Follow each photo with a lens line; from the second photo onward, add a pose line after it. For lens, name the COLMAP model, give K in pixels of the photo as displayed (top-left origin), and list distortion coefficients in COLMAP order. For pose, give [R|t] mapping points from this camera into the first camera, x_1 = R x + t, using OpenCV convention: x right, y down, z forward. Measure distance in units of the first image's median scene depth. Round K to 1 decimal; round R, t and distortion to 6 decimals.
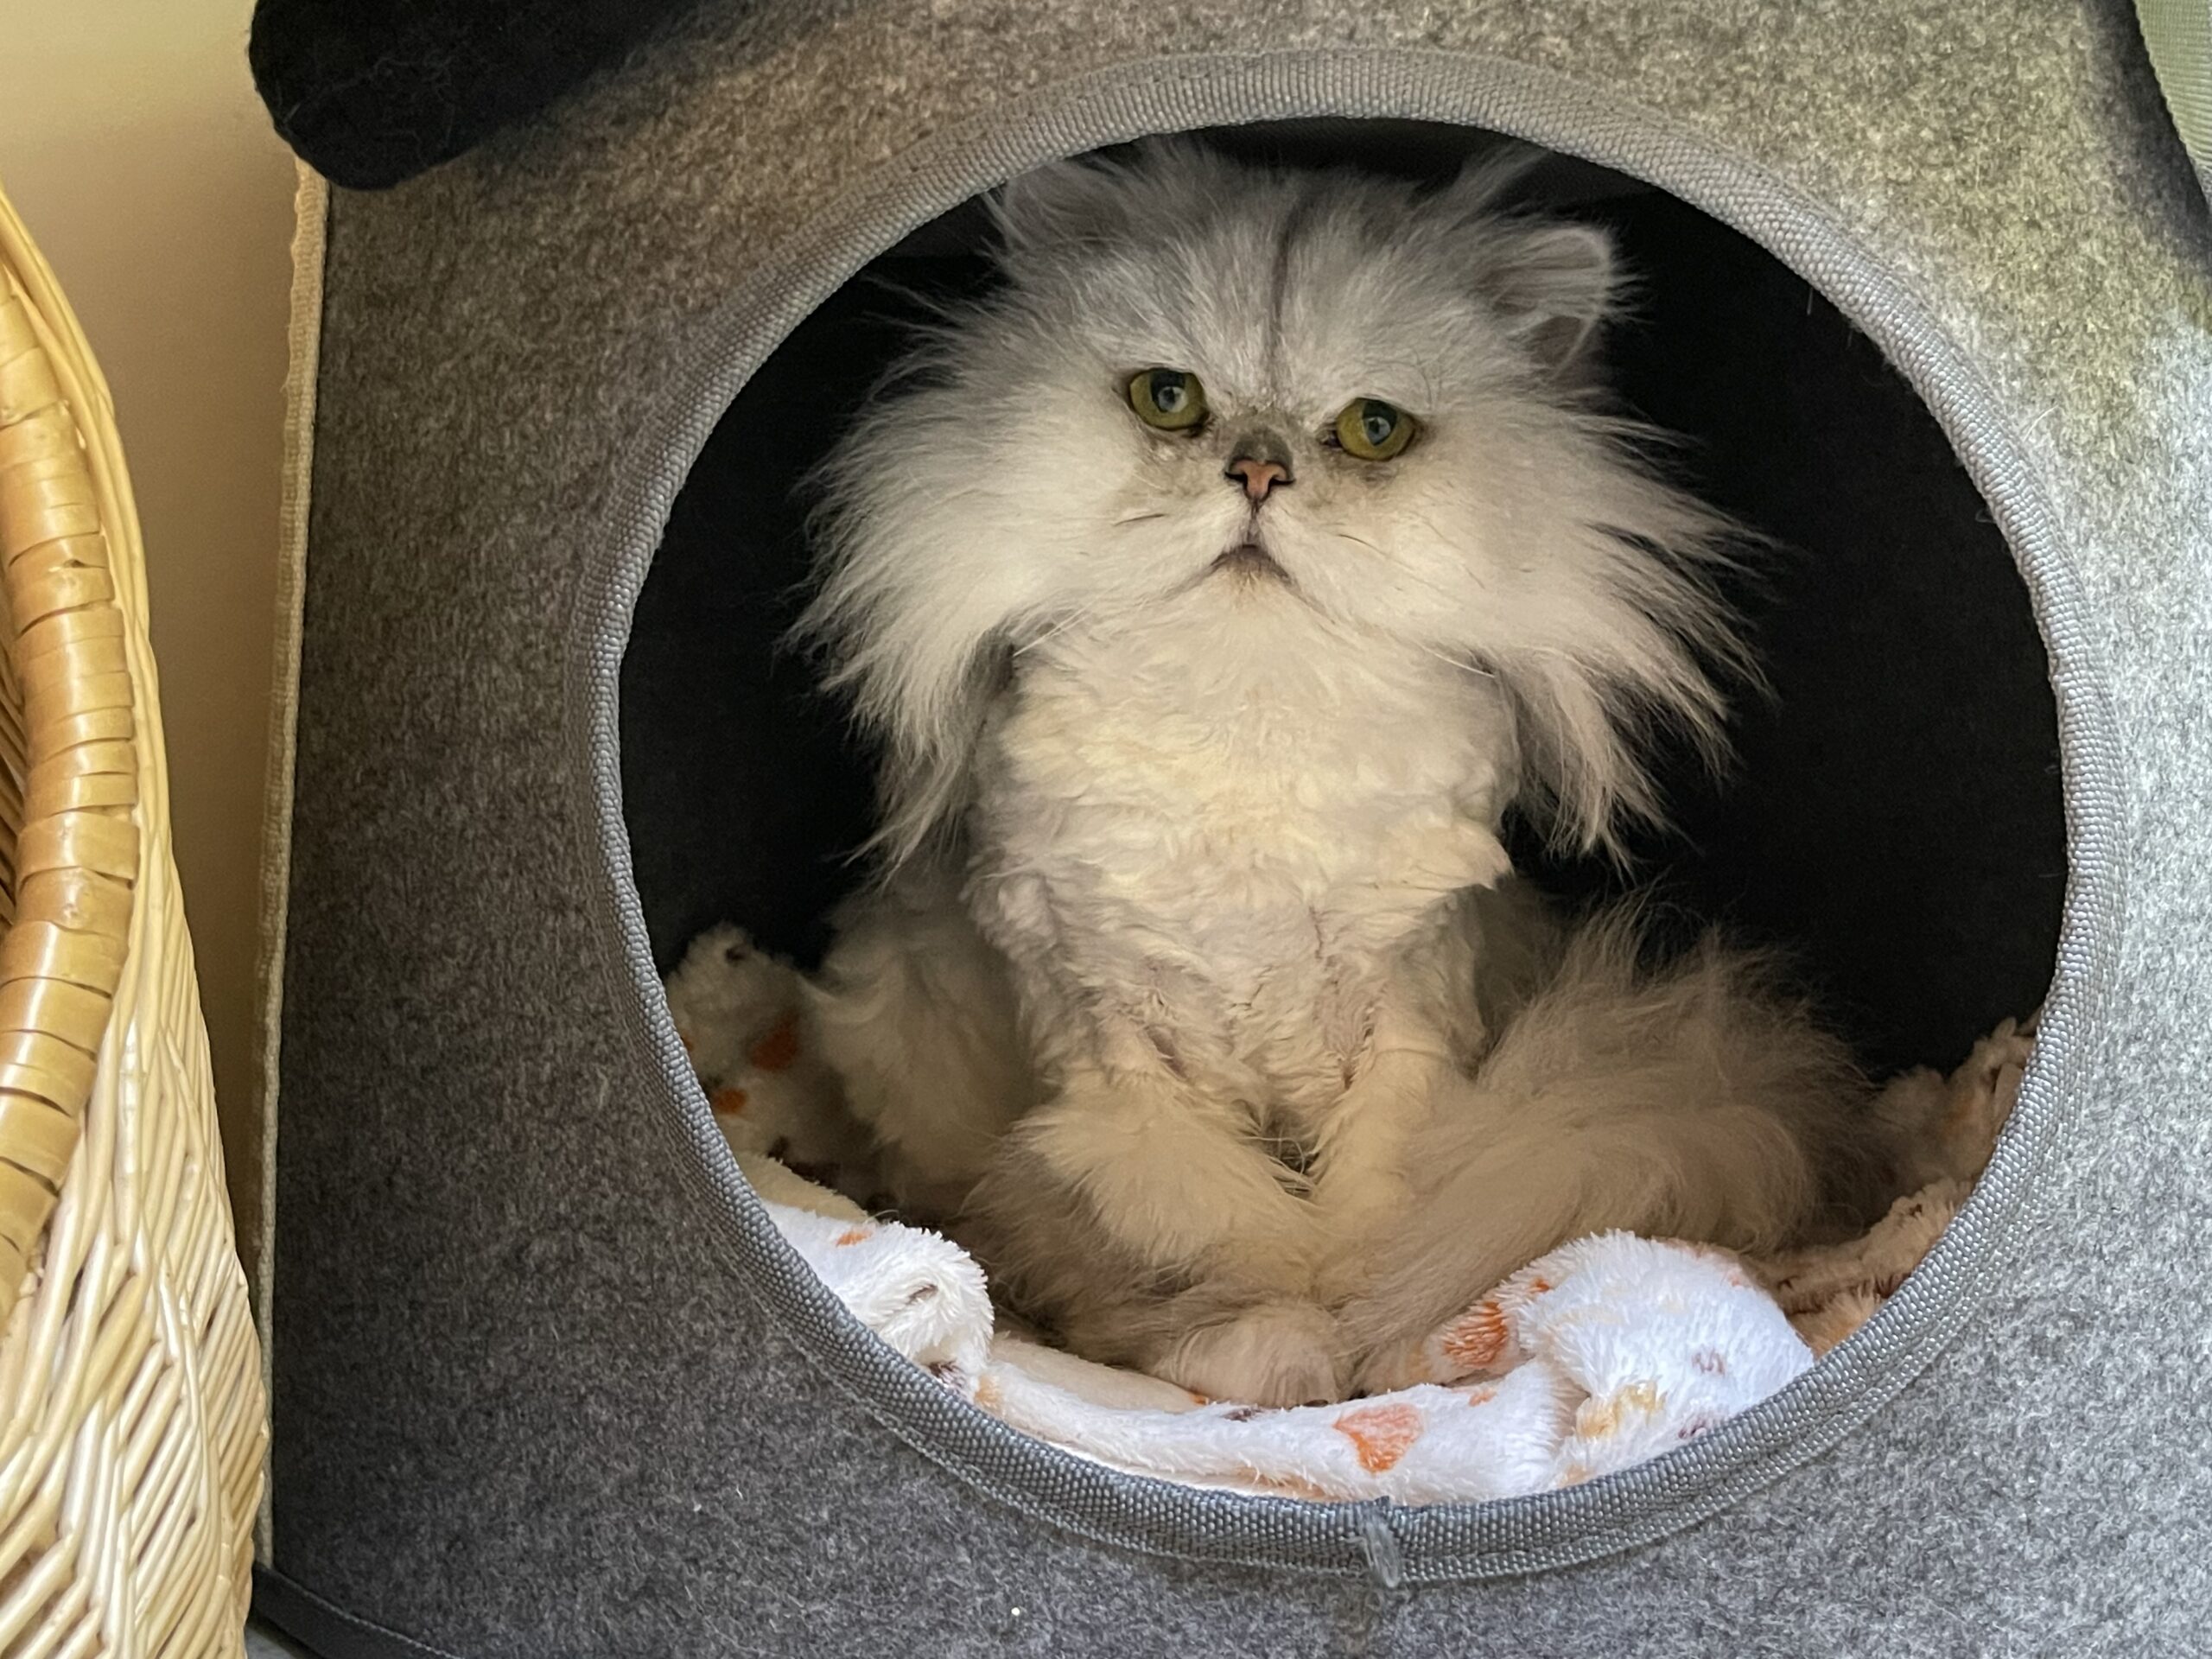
lens RADIAL K [[2537.0, 0, 1122.8], [0, 2537.0, 830.3], [0, 0, 1]] dist [-0.020674, 0.000000]
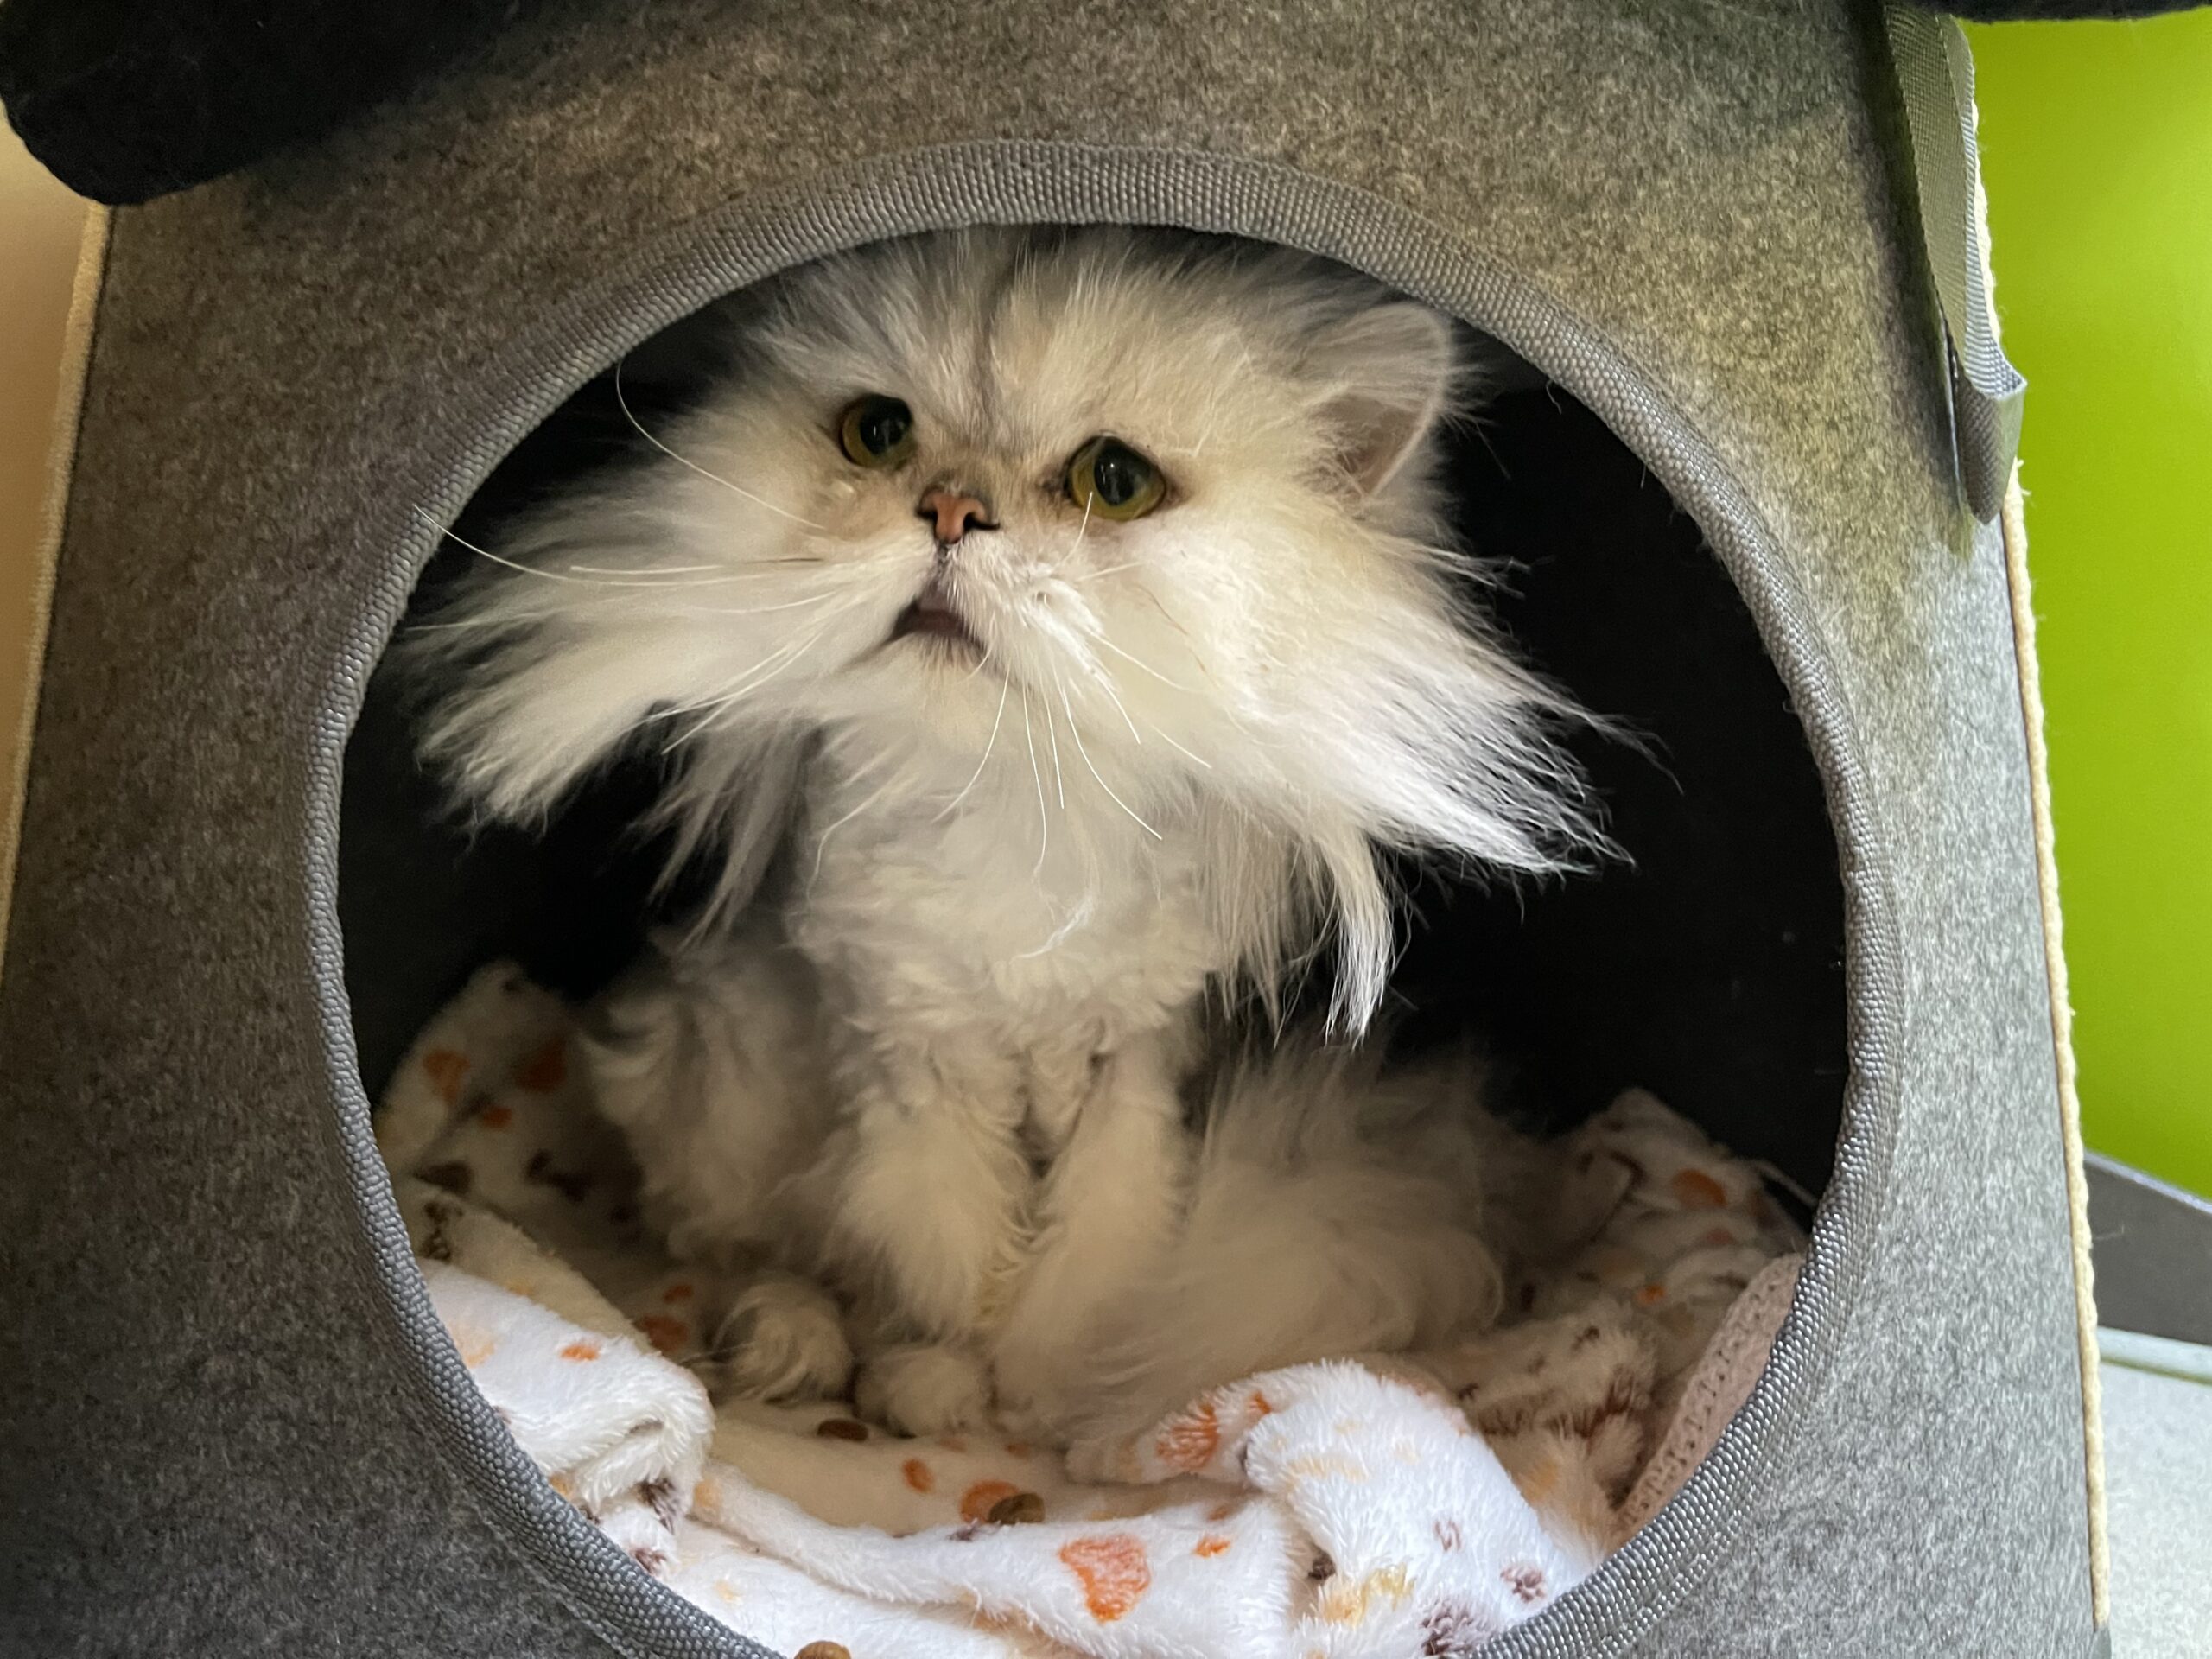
lens RADIAL K [[1641.7, 0, 1080.5], [0, 1641.7, 797.2], [0, 0, 1]] dist [0.041258, -0.095487]
pose [[0.987195, 0.075417, 0.140565, -0.022138], [-0.070952, 0.996811, -0.036520, -0.044516], [-0.142871, 0.026079, 0.989398, 0.391044]]
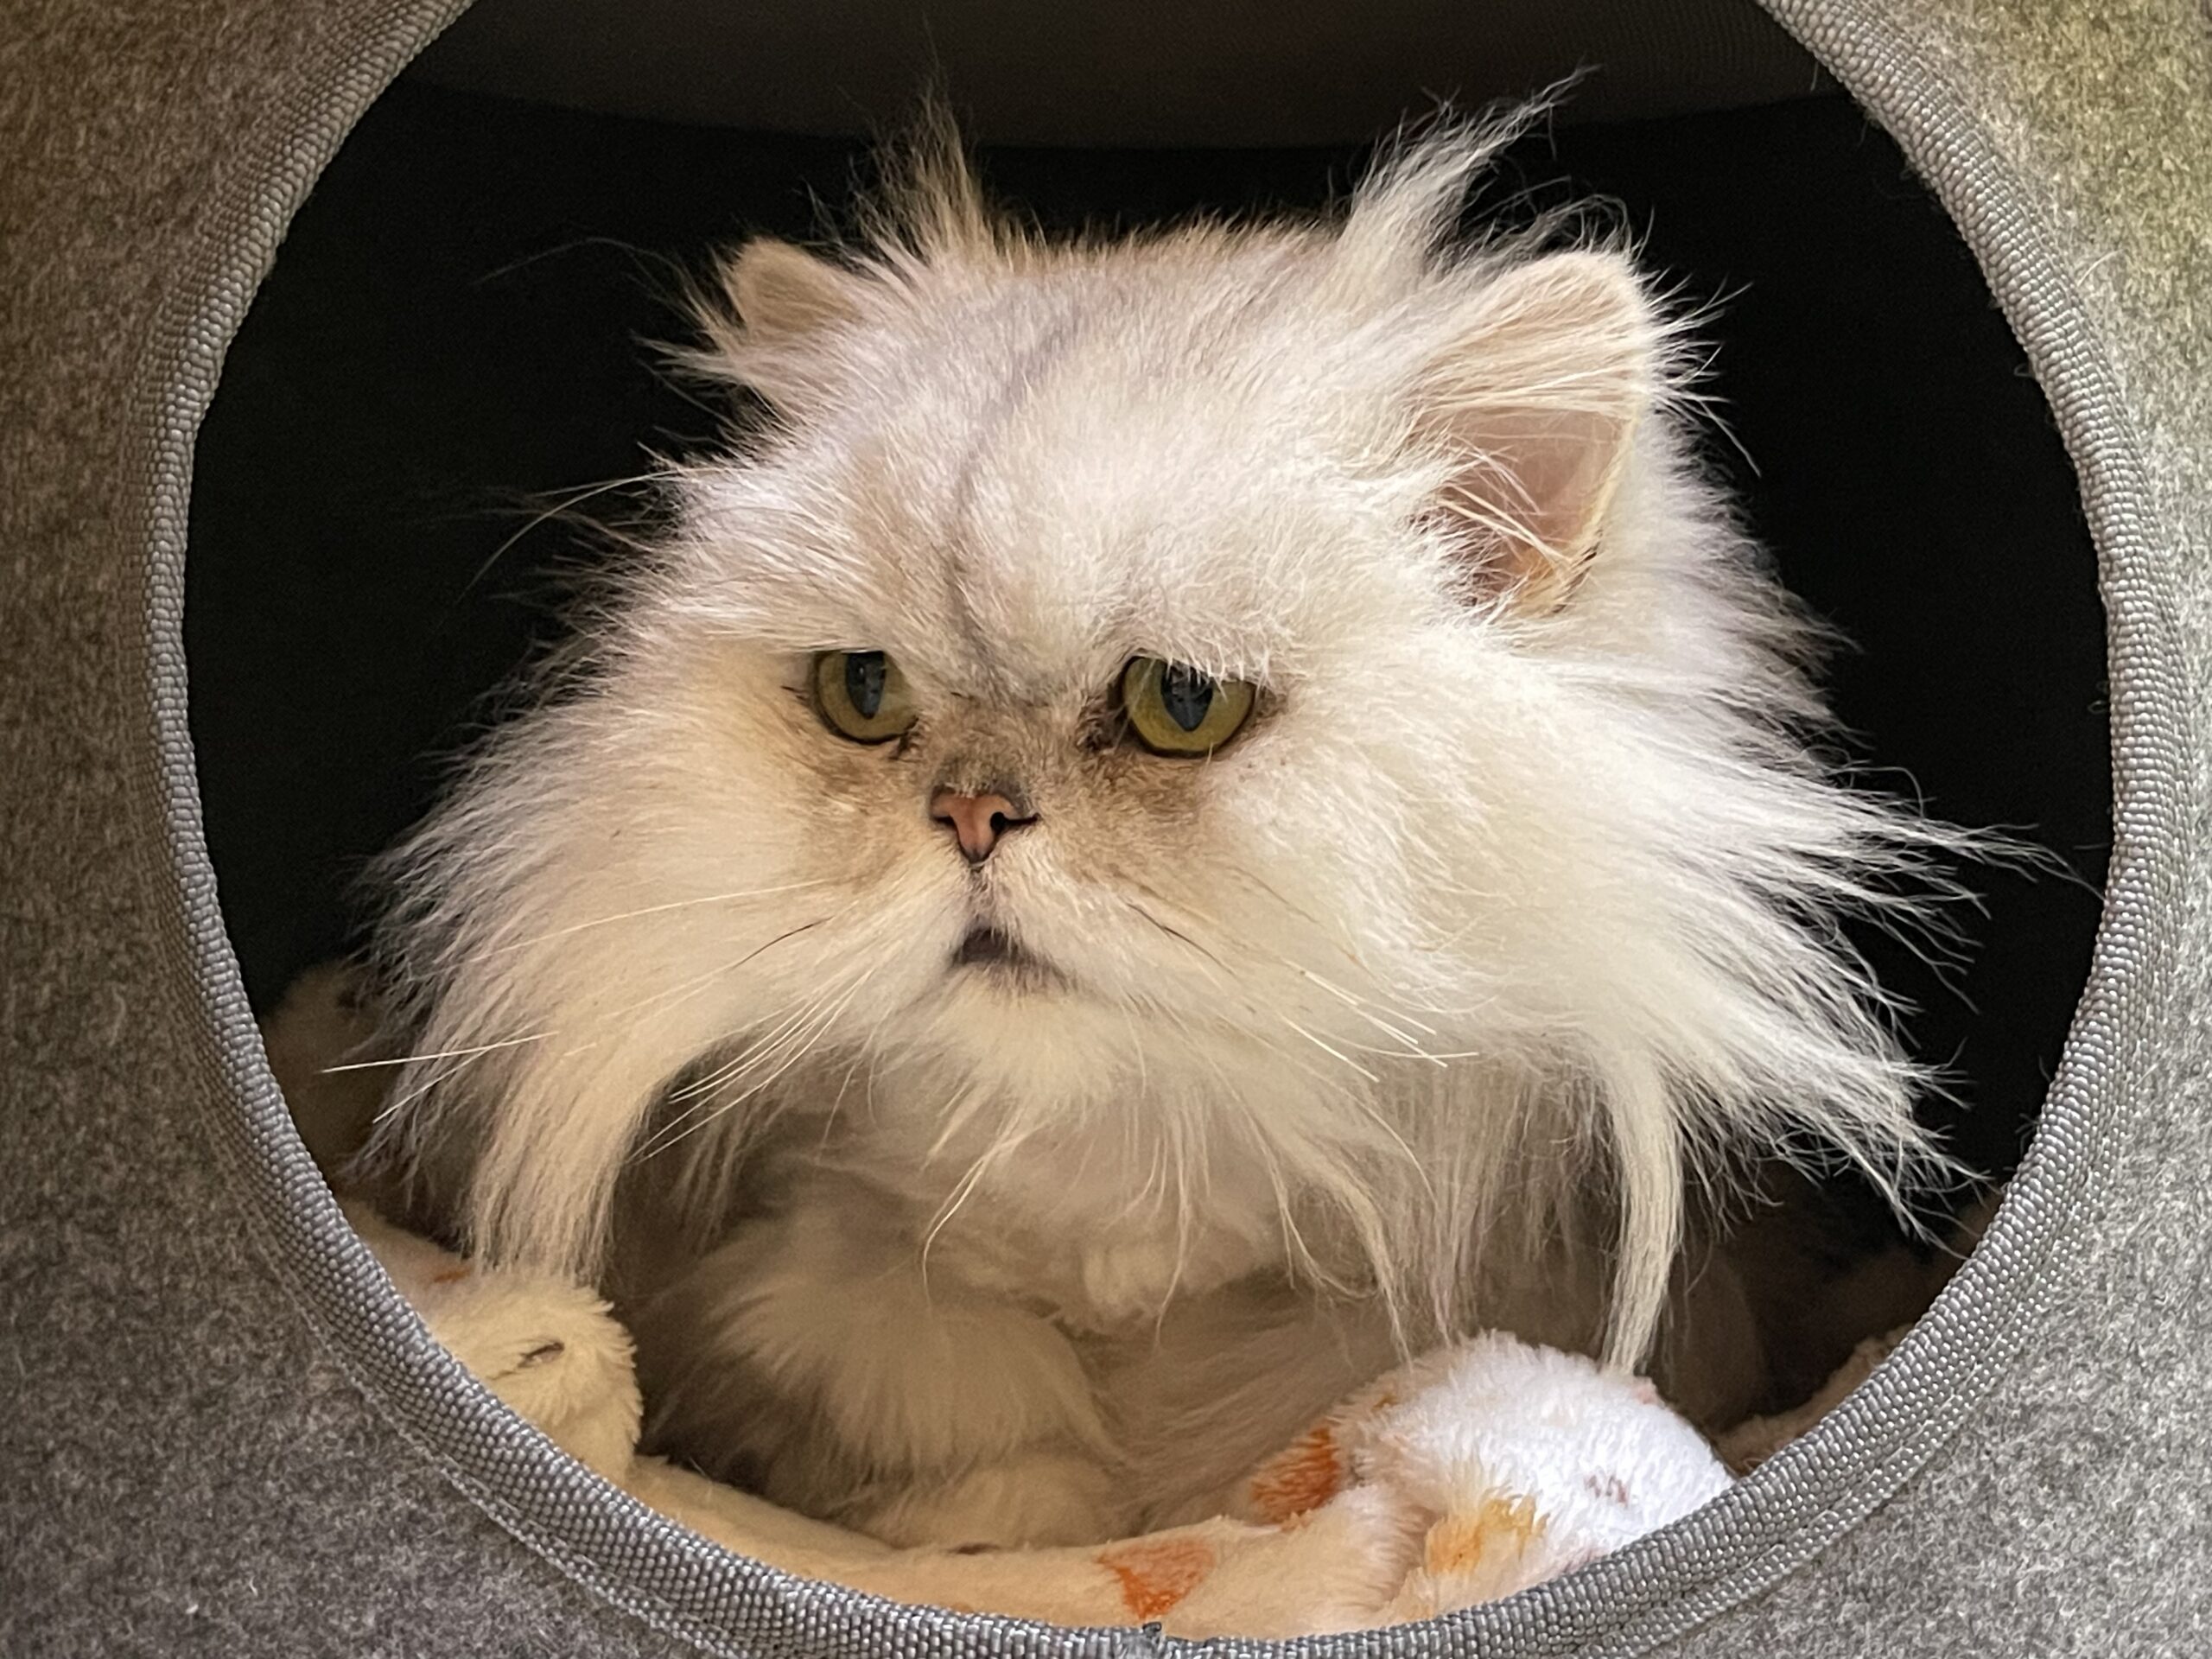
lens RADIAL K [[3131.0, 0, 1155.1], [0, 3131.0, 820.5], [0, 0, 1]] dist [-0.026231, 0.000000]
pose [[0.994604, 0.077218, 0.069280, 0.023573], [-0.070052, 0.992468, -0.100498, 0.120923], [-0.076518, 0.095102, 0.992522, 0.094012]]
